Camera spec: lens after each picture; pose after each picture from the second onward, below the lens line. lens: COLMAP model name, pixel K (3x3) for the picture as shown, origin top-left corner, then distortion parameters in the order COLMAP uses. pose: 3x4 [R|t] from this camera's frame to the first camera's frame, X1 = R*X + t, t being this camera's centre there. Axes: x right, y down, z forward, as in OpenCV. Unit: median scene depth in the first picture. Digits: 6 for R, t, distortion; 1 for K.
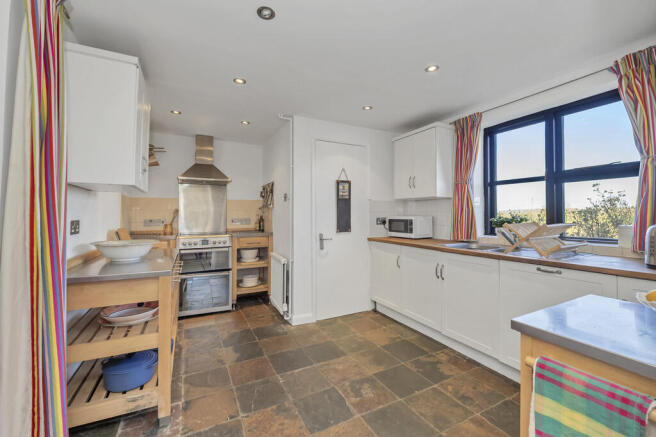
lens RADIAL K [[262.8, 0, 324.9], [0, 262.8, 215.6], [0, 0, 1]] dist [-0.014029, 0.000130]
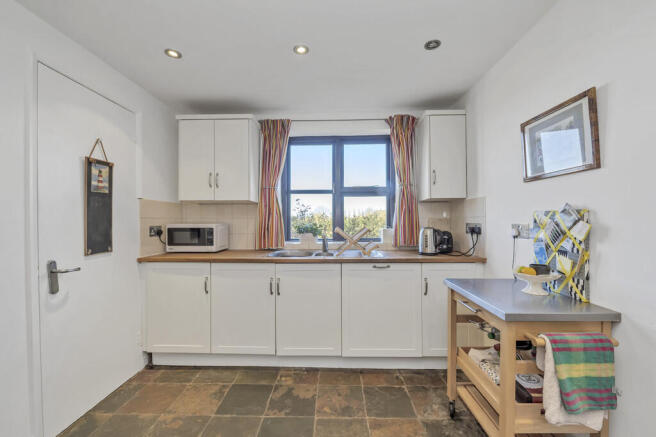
lens RADIAL K [[262.8, 0, 328.4], [0, 262.8, 223.9], [0, 0, 1]] dist [-0.014029, 0.000130]
pose [[0.476225, -0.009048, 0.879277, -0.209160], [0.003968, 0.999959, 0.008141, -0.002041], [-0.879315, -0.000388, 0.476241, 0.359669]]
